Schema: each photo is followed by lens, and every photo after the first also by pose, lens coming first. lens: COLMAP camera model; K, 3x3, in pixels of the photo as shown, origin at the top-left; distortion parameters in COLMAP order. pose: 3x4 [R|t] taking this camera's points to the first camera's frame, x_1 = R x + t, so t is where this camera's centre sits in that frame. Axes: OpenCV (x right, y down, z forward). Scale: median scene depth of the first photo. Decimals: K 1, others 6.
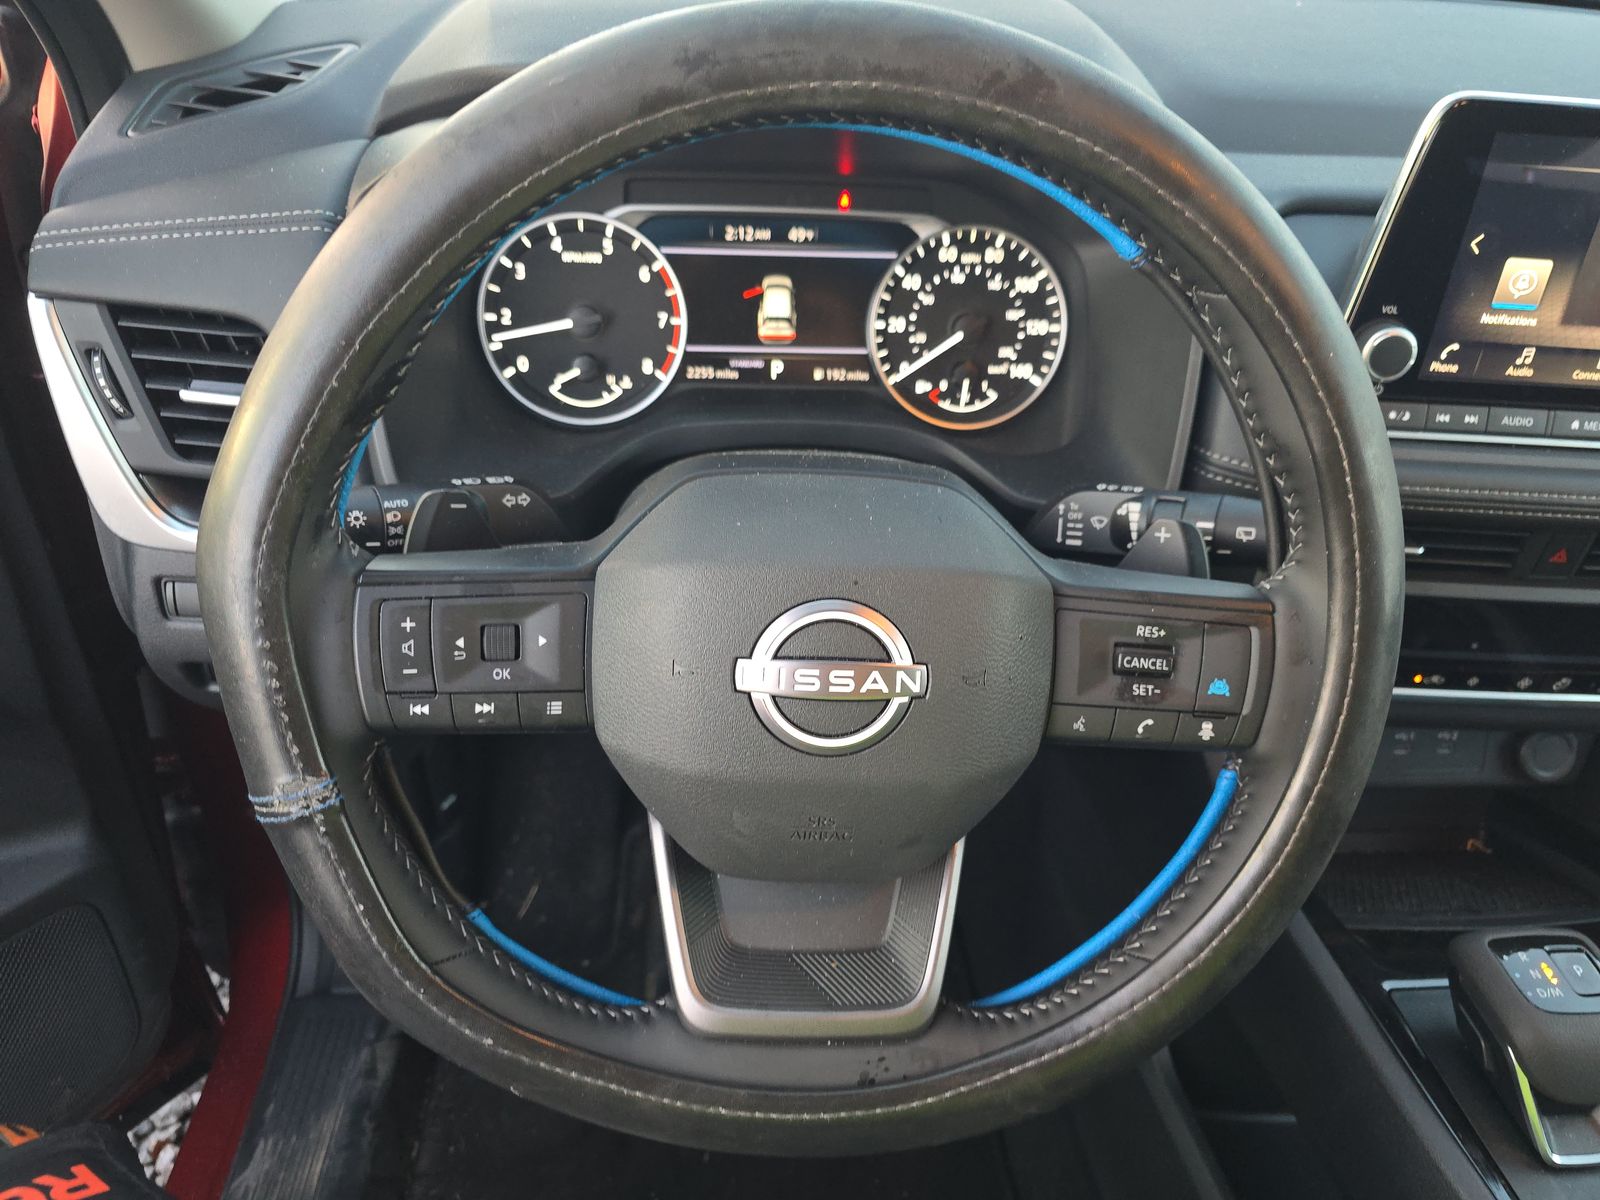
lens RADIAL K [[1210.4, 0, 798.8], [0, 1210.4, 600.8], [0, 0, 1]] dist [0.070137, -0.004567]
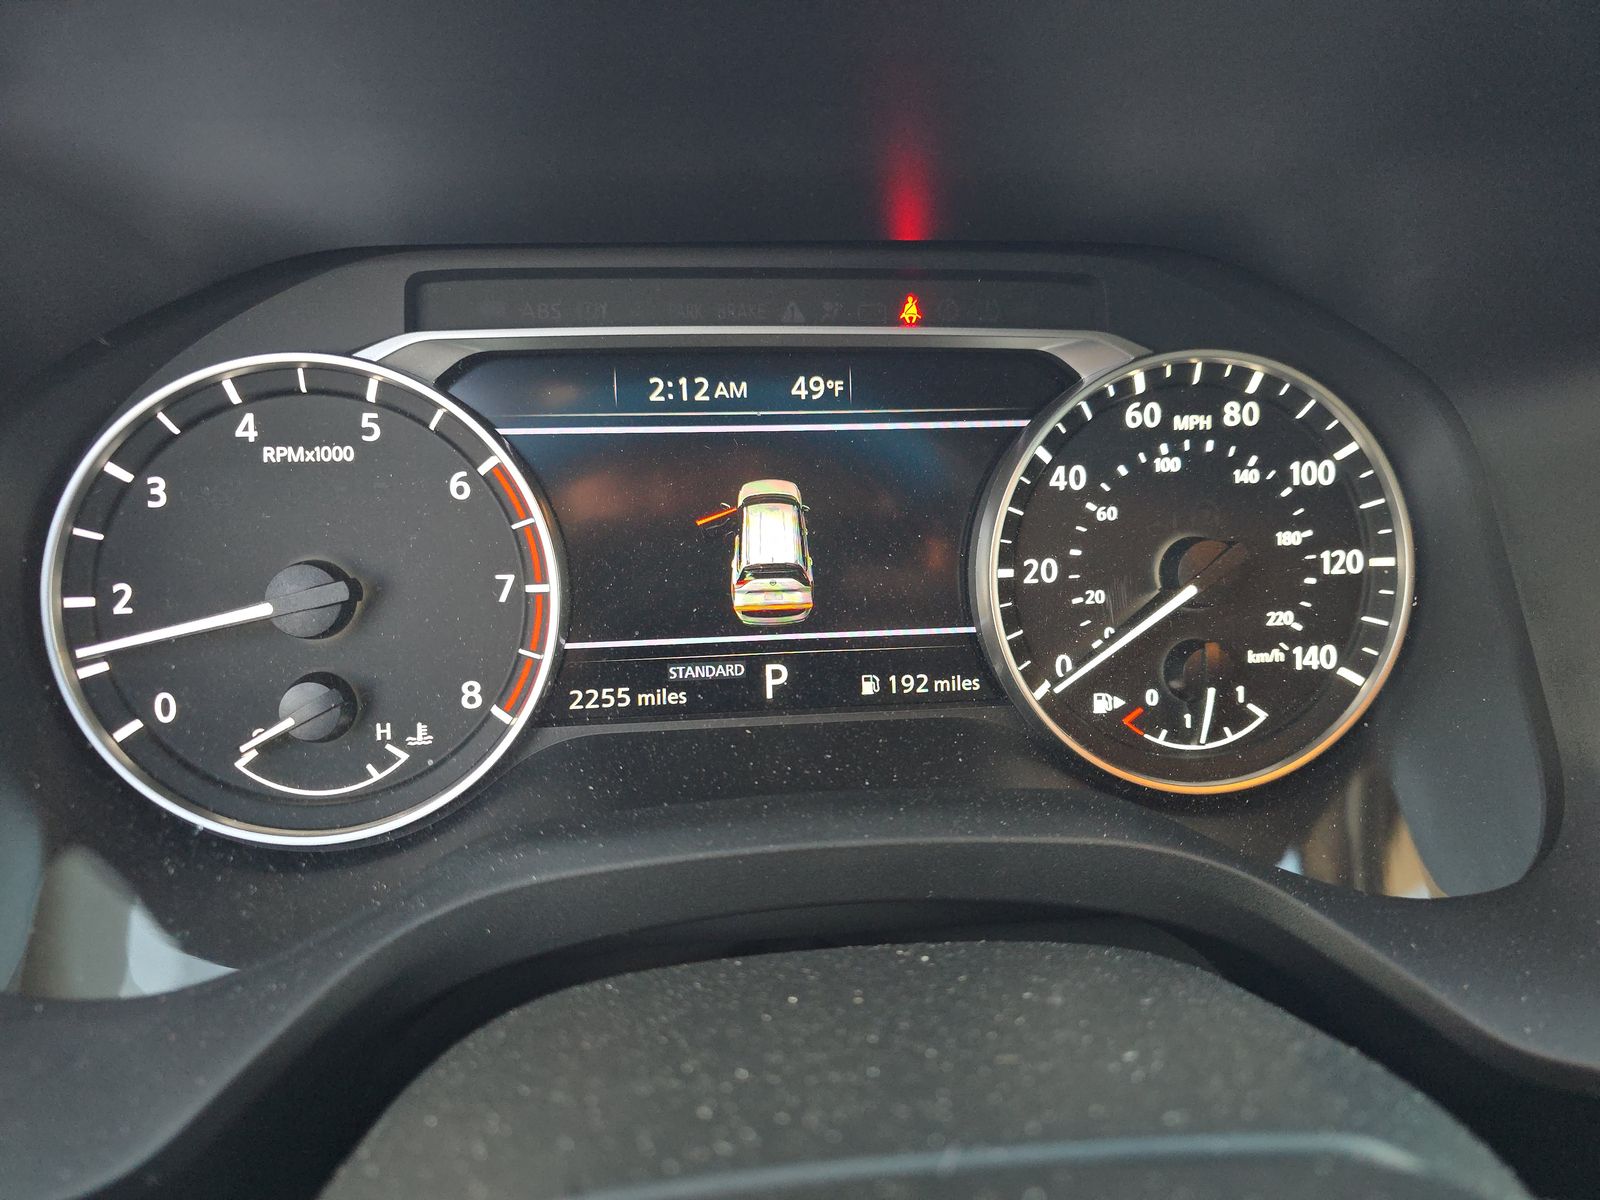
lens RADIAL K [[1210.4, 0, 799.4], [0, 1210.4, 593.7], [0, 0, 1]] dist [0.070137, -0.004567]
pose [[0.996619, -0.048418, 0.066378, -0.037709], [0.059534, 0.982353, -0.177308, -0.145906], [-0.056621, 0.180660, 0.981914, 0.572328]]
